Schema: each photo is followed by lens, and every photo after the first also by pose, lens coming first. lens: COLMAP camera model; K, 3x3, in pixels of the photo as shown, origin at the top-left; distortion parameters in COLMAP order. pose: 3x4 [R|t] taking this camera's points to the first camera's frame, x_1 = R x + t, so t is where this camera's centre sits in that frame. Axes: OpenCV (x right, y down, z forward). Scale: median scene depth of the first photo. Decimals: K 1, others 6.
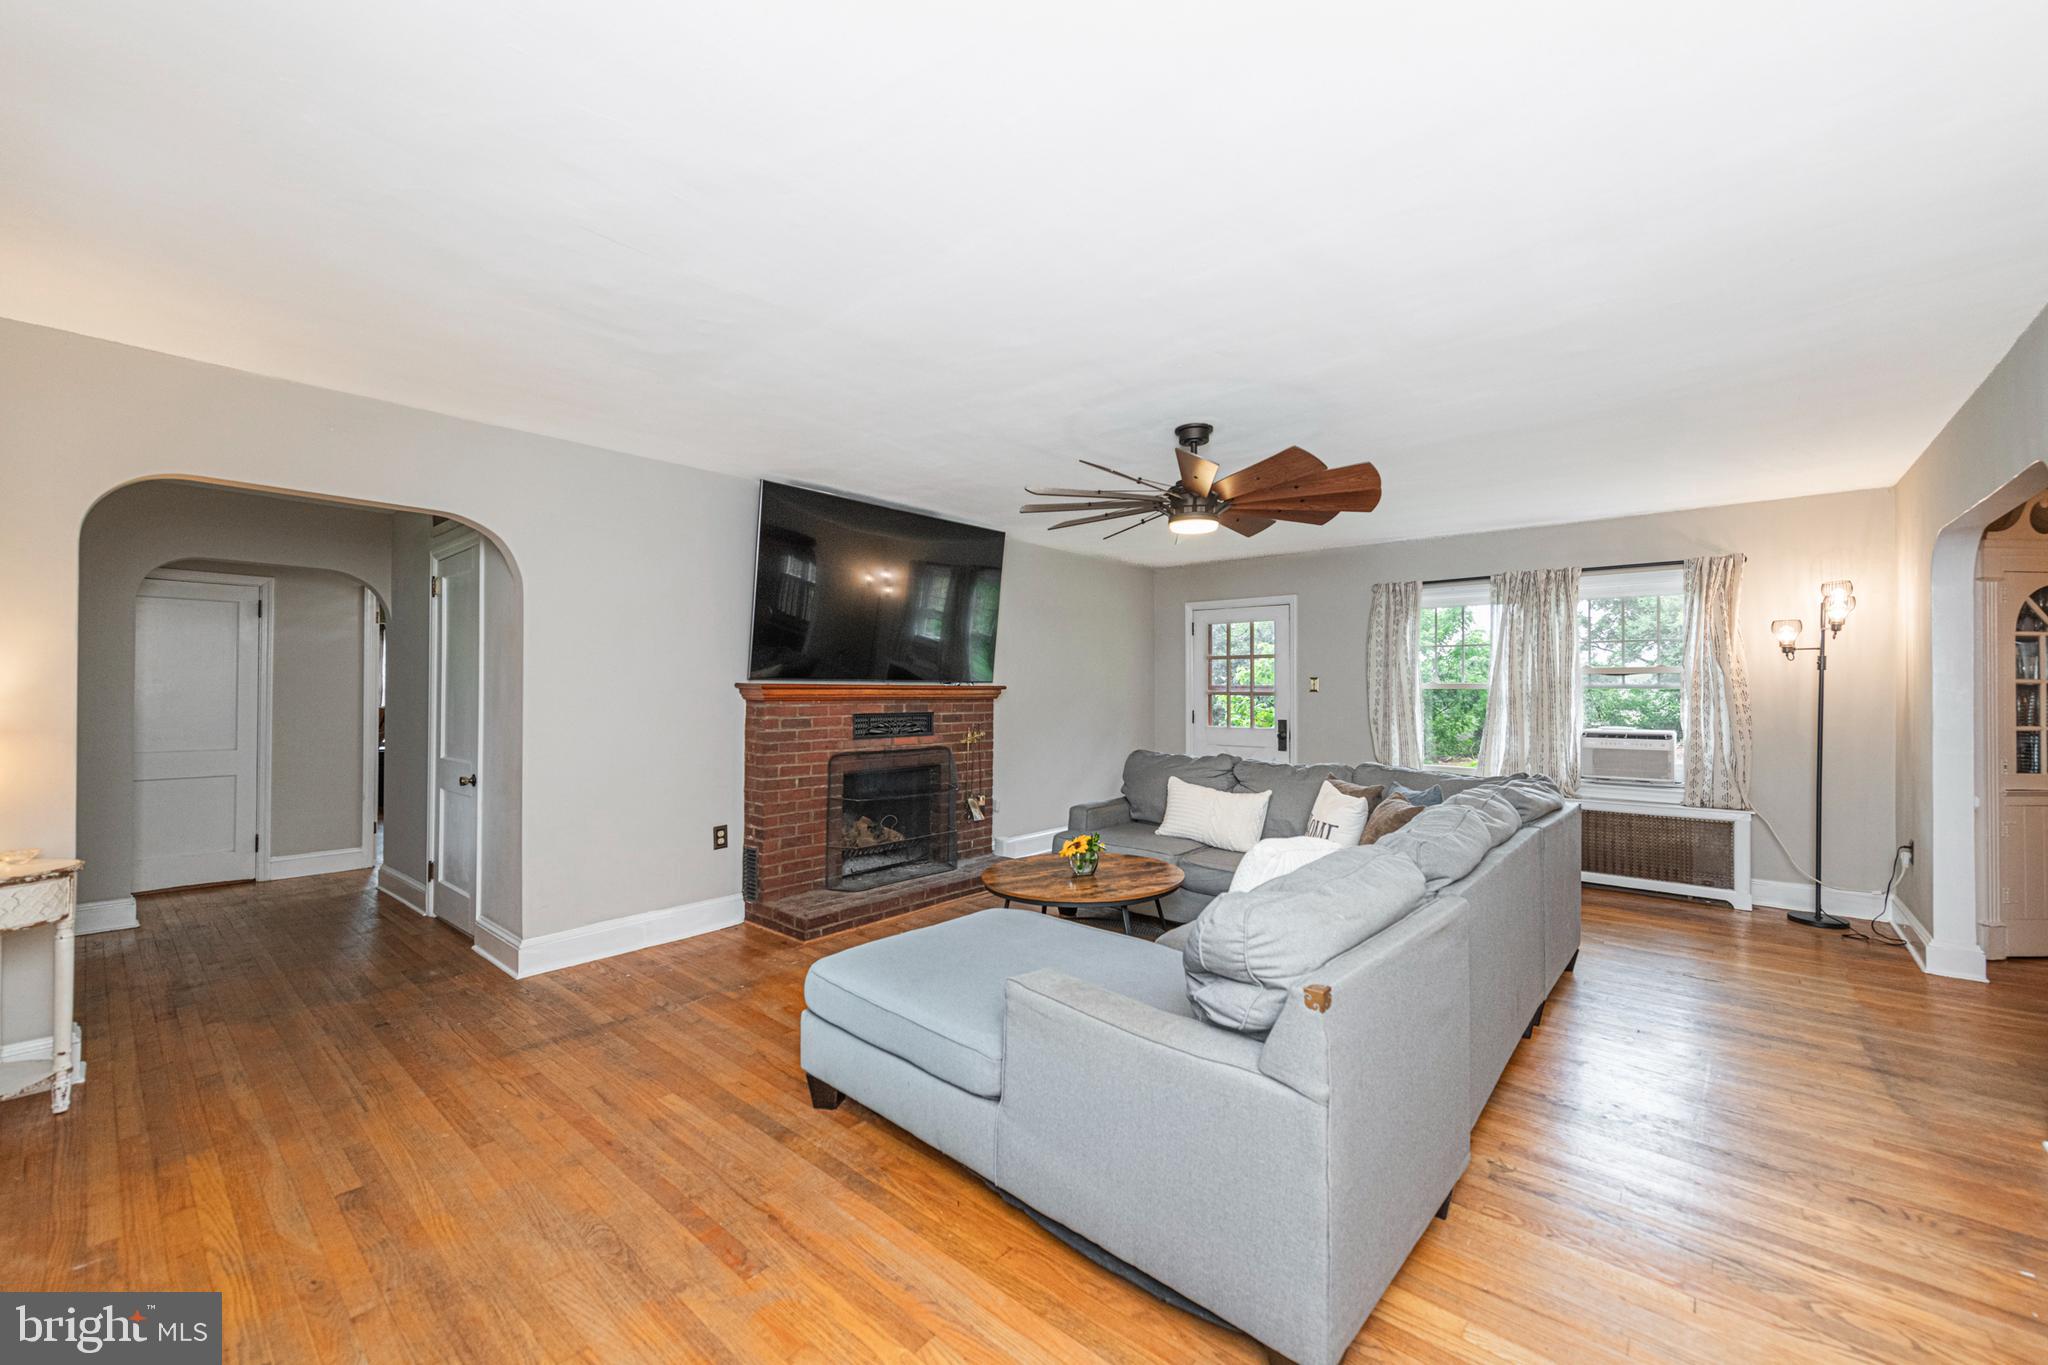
lens RADIAL K [[800.4, 0, 1025.4], [0, 800.4, 687.0], [0, 0, 1]] dist [0.026240, -0.008800]
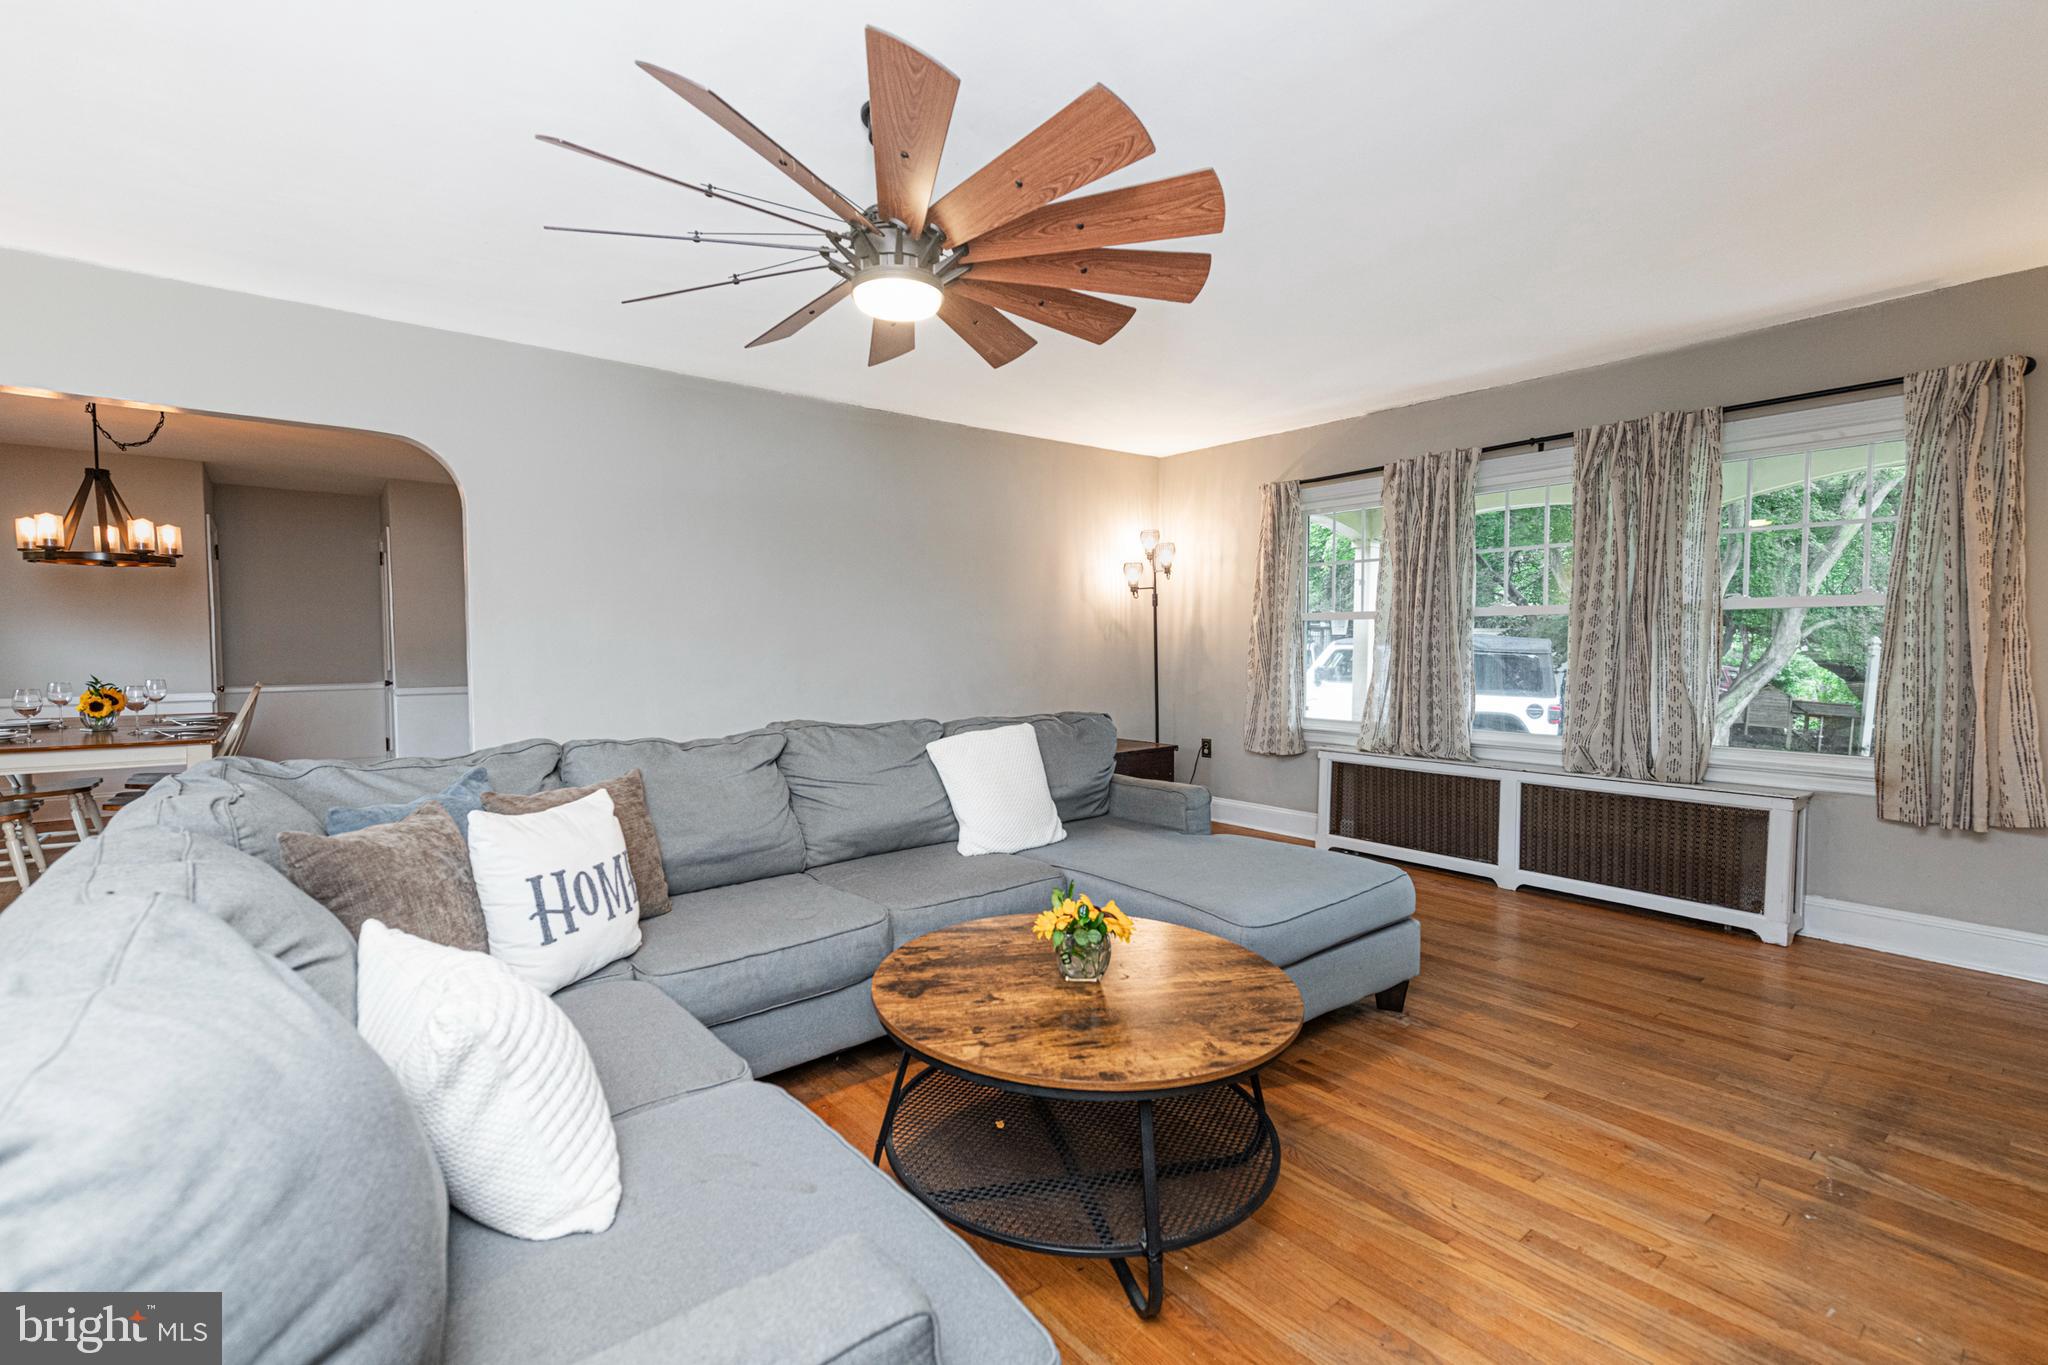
lens RADIAL K [[902.3, 0, 1030.6], [0, 902.3, 681.4], [0, 0, 1]] dist [0.011746, -0.000435]
pose [[-0.985005, -0.014694, 0.171899, 0.011013], [-0.006133, 0.998719, 0.050227, 0.023748], [-0.172417, 0.048419, -0.983833, 1.231586]]
